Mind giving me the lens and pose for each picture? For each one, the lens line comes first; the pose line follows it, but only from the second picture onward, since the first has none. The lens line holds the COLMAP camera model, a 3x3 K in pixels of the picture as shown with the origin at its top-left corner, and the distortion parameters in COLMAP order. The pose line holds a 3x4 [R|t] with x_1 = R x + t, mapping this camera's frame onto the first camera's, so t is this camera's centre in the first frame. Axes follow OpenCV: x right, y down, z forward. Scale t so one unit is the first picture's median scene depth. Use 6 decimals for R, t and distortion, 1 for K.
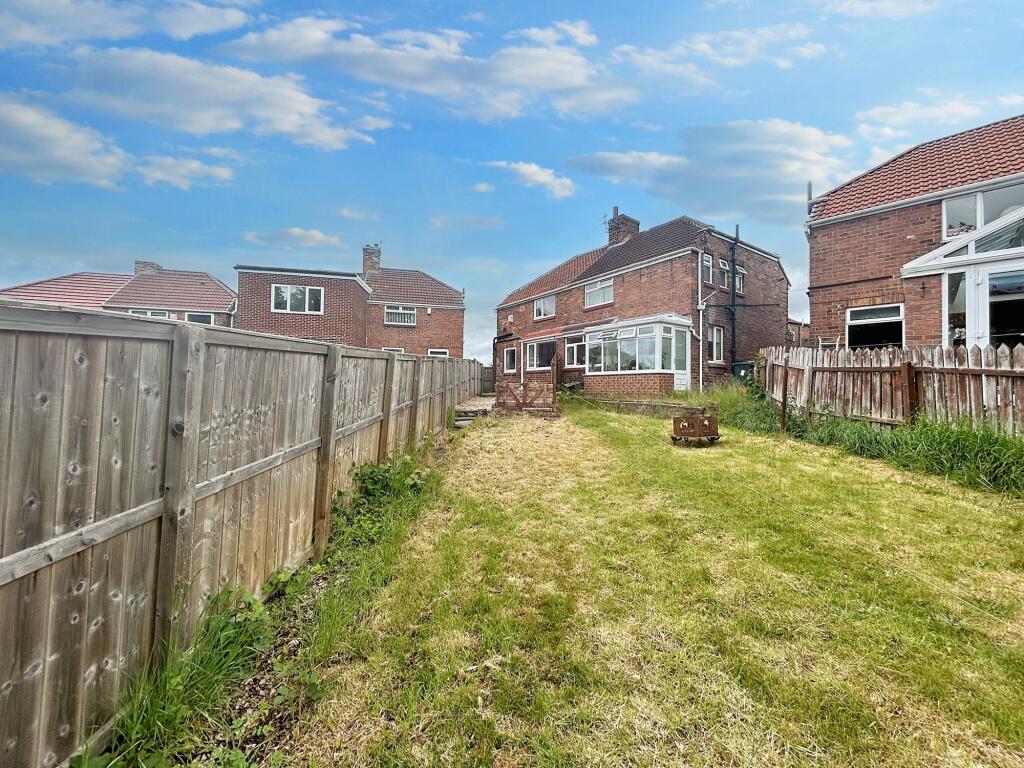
lens RADIAL K [[412.9, 0, 509.6], [0, 412.9, 381.2], [0, 0, 1]] dist [-0.000498, 0.000047]
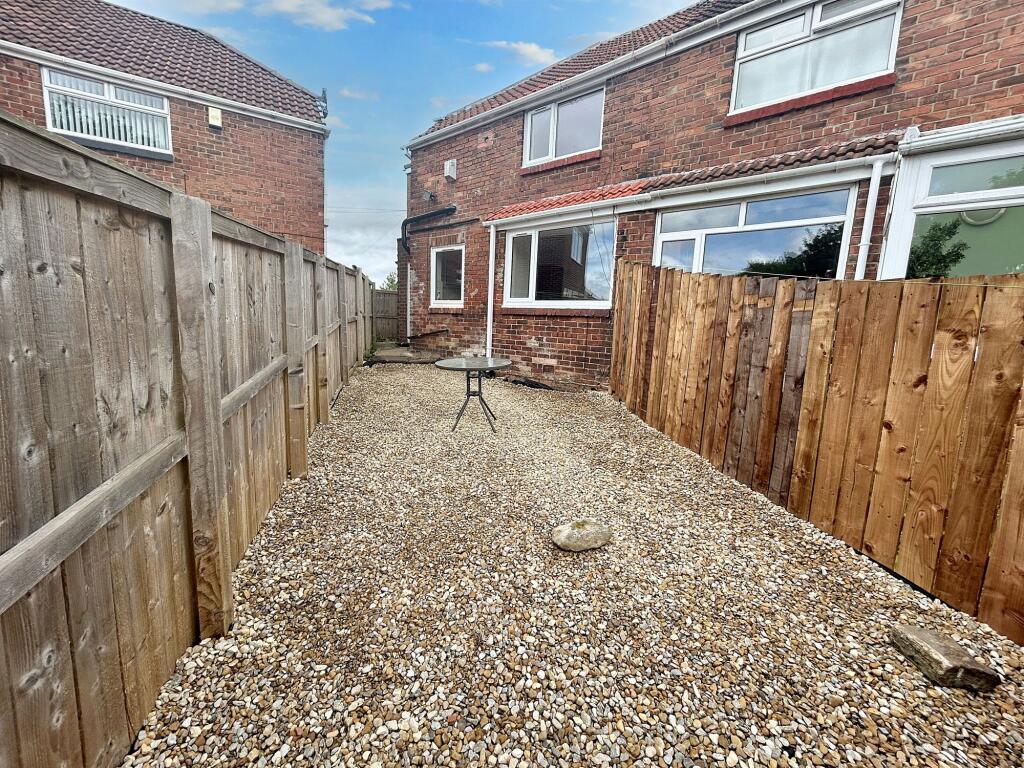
lens RADIAL K [[412.9, 0, 509.6], [0, 412.9, 381.2], [0, 0, 1]] dist [-0.000498, 0.000047]
pose [[0.961893, 0.000170, 0.273428, -0.051511], [-0.046146, 0.985756, 0.161725, -0.018044], [-0.269506, -0.168180, 0.948200, 0.581466]]
